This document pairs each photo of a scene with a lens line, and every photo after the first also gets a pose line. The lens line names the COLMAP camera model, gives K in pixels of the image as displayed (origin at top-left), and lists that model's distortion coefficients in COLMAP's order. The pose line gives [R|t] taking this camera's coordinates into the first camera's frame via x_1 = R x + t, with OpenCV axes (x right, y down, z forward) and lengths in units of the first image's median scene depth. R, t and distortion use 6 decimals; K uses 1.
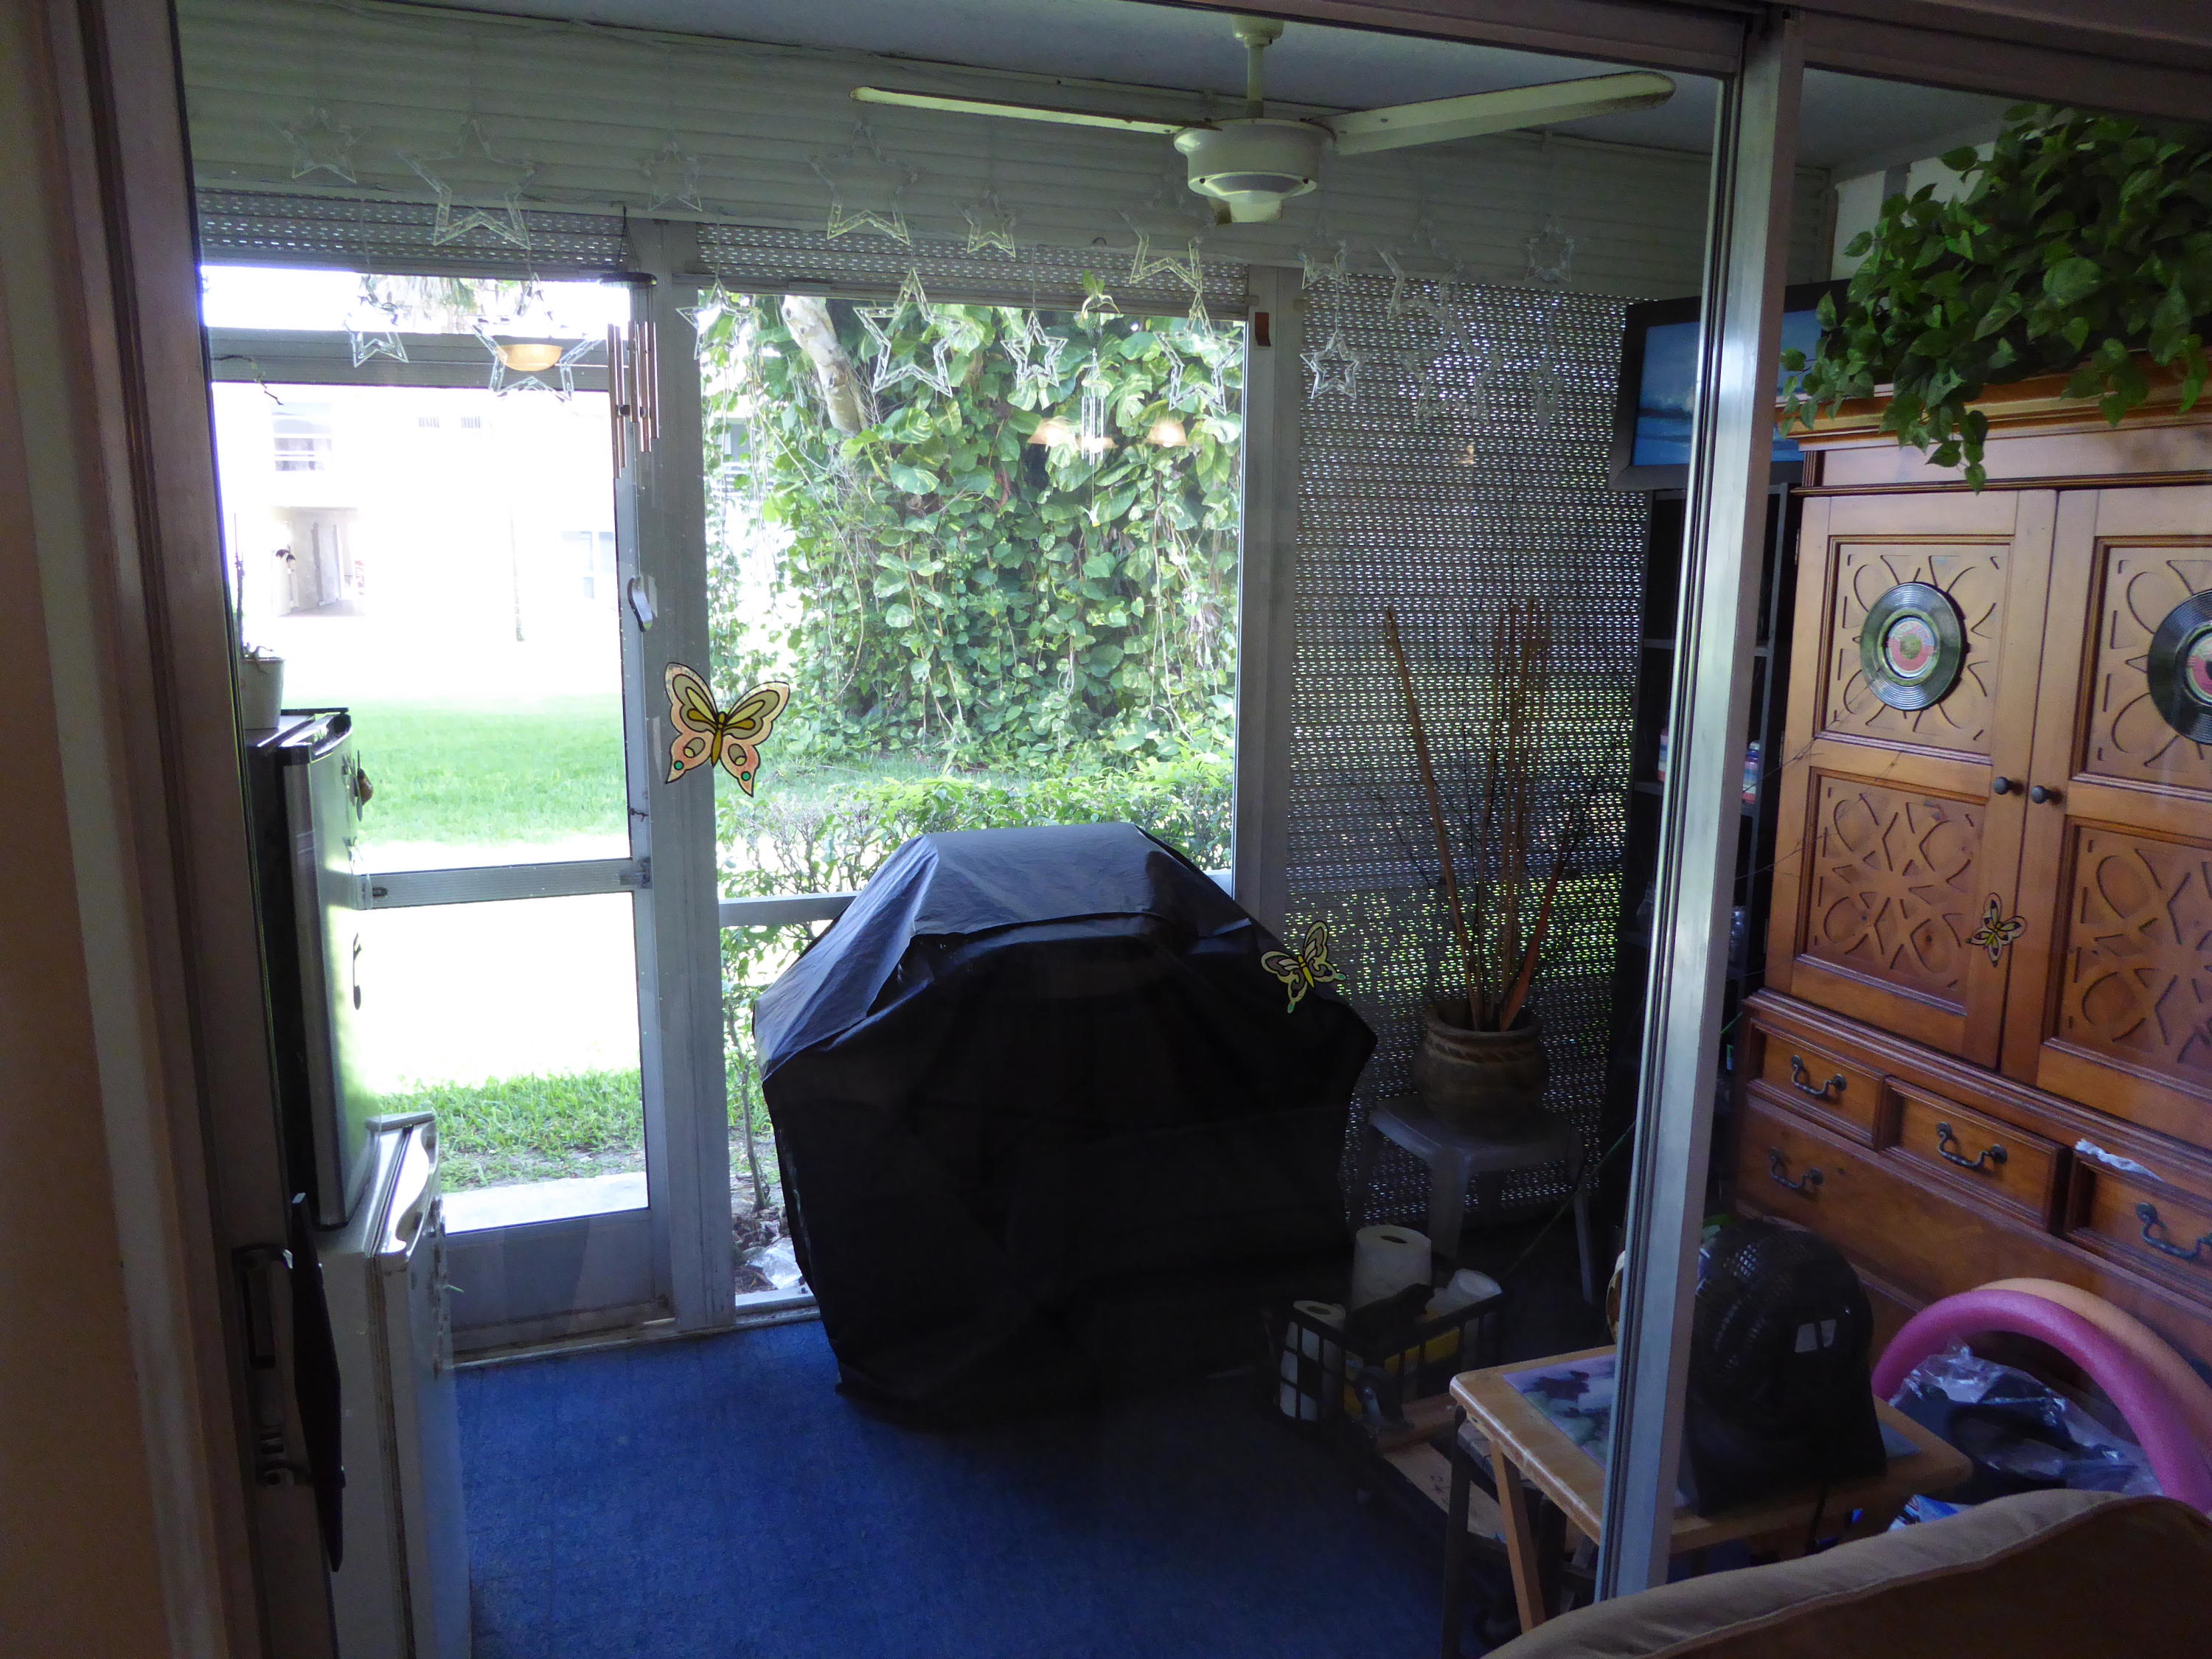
lens RADIAL K [[1570.7, 0, 1113.6], [0, 1570.7, 821.7], [0, 0, 1]] dist [-0.023038, 0.009706]
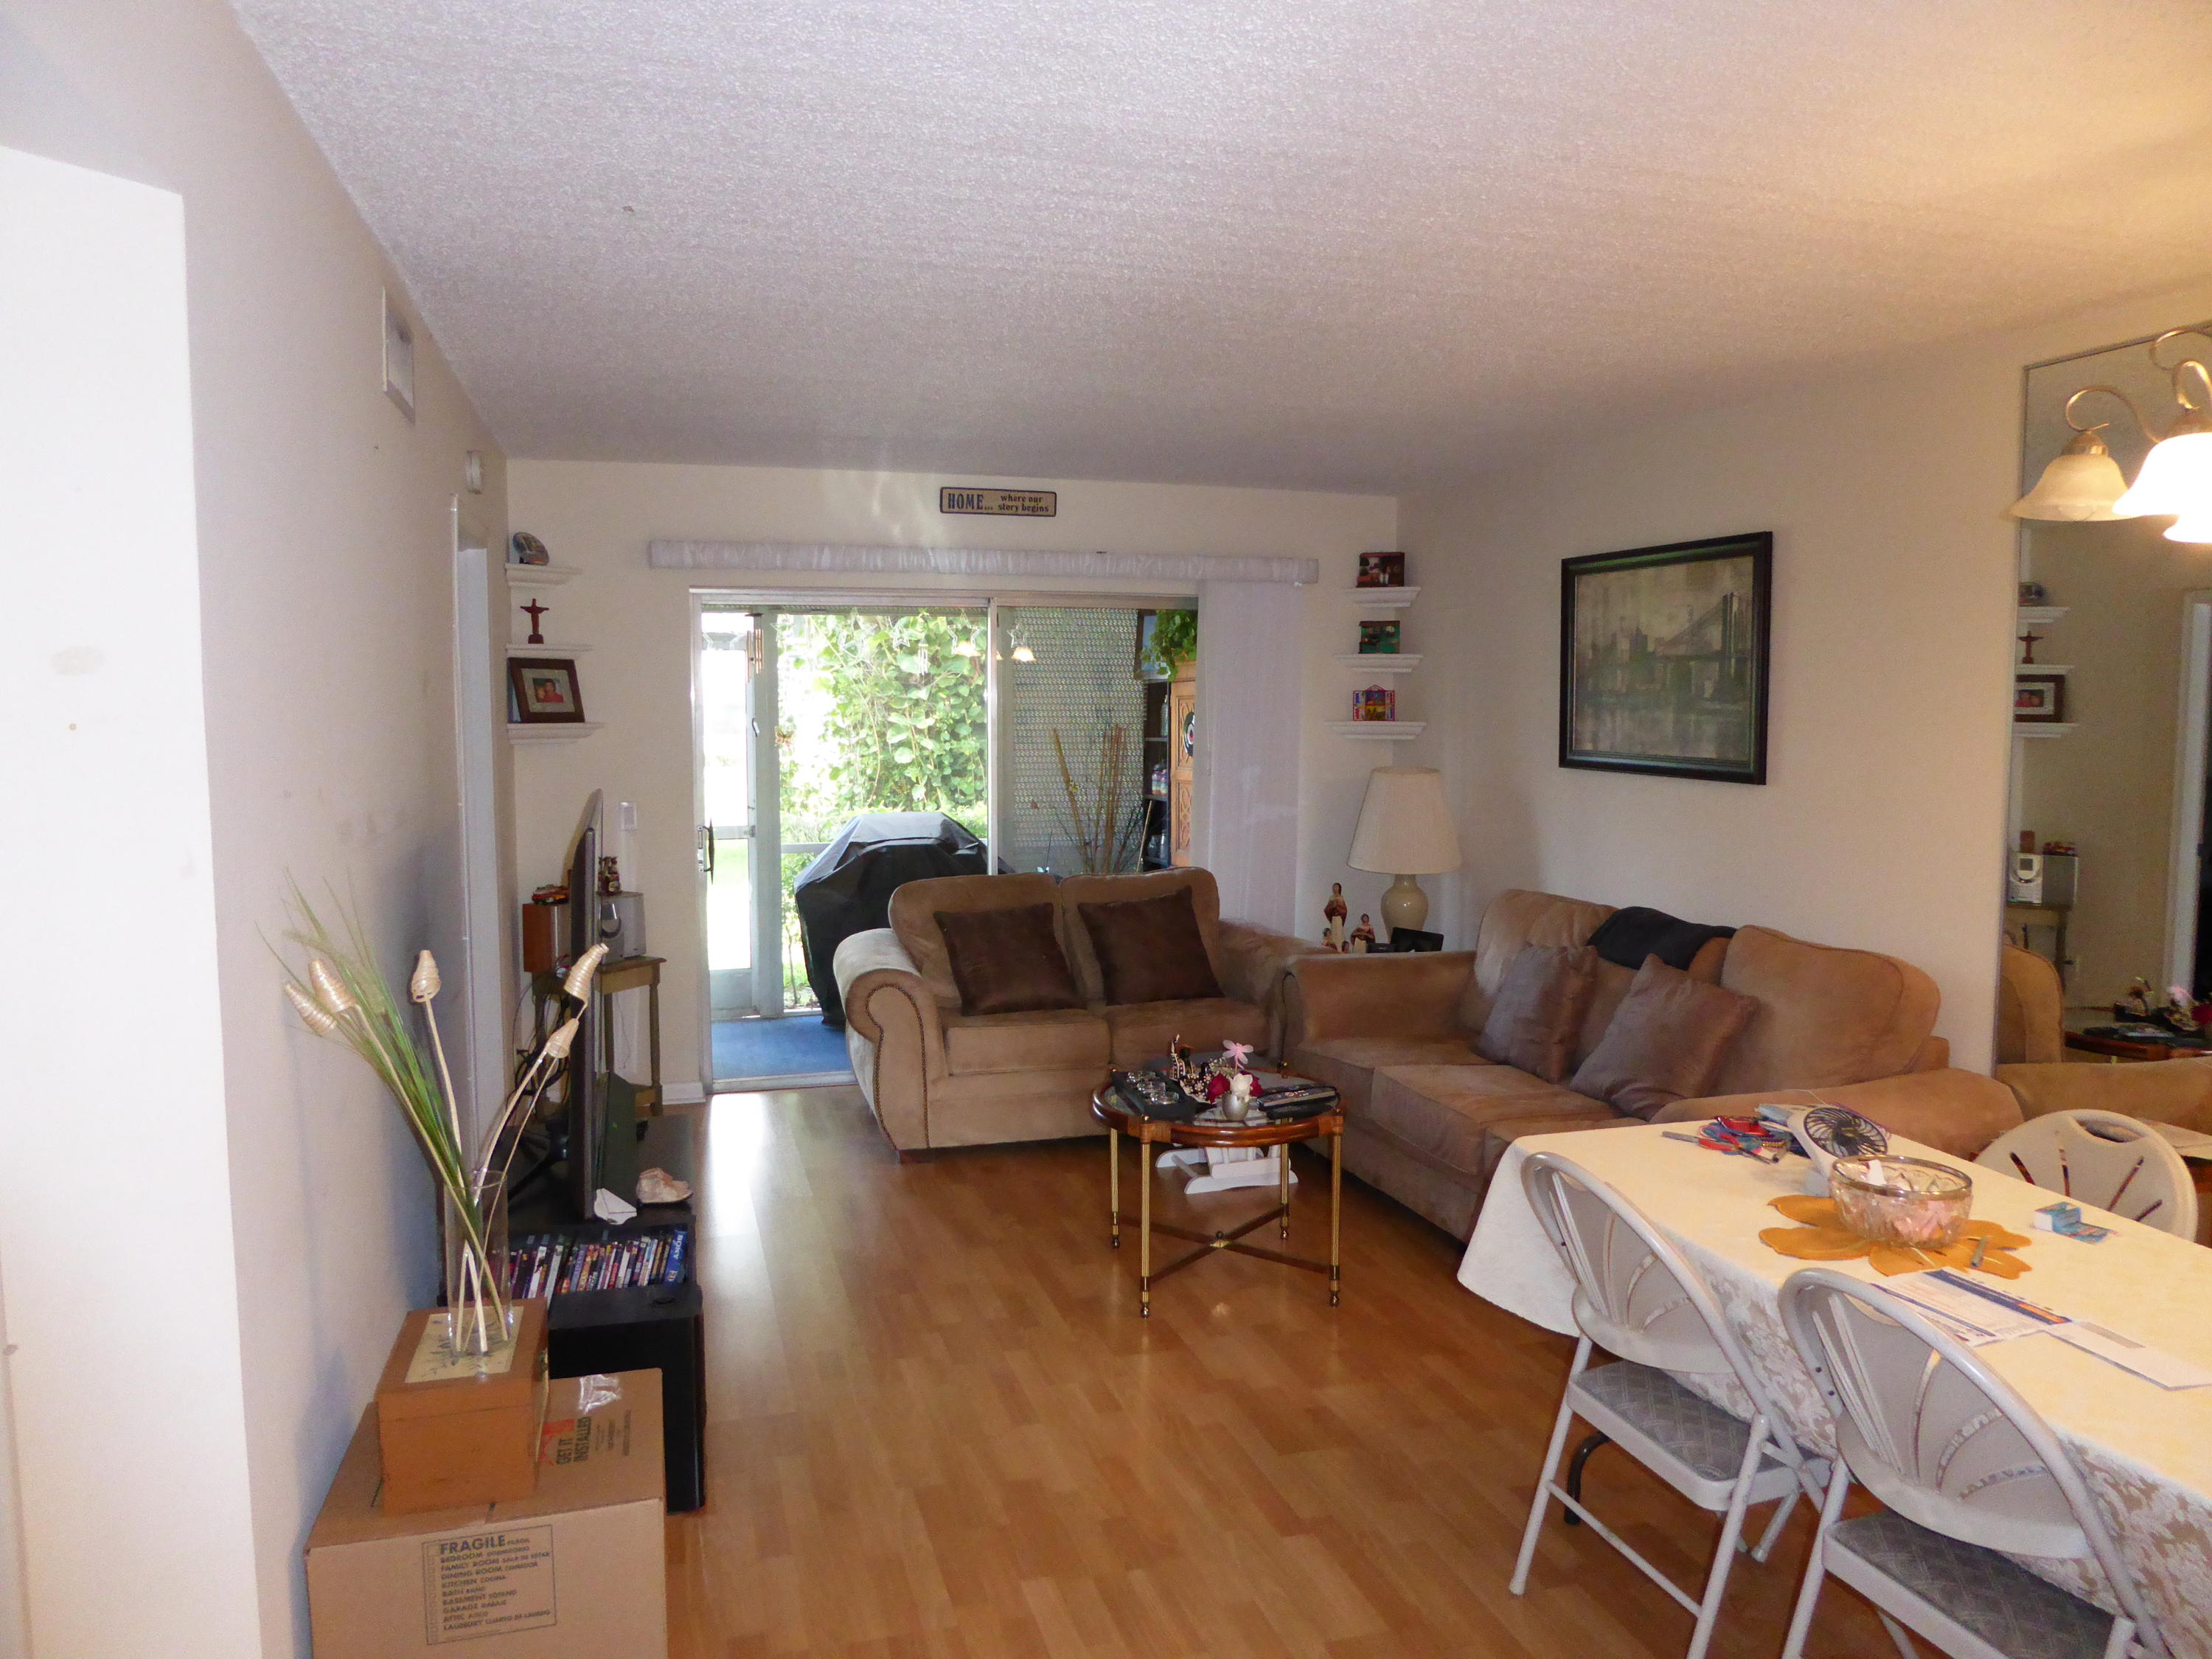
lens RADIAL K [[1570.7, 0, 1105.0], [0, 1570.7, 812.5], [0, 0, 1]] dist [-0.023038, 0.009706]
pose [[0.999153, -0.007471, -0.040457, 0.108556], [0.003094, 0.994235, -0.107175, 0.078382], [0.041024, 0.106959, 0.993417, -0.436007]]
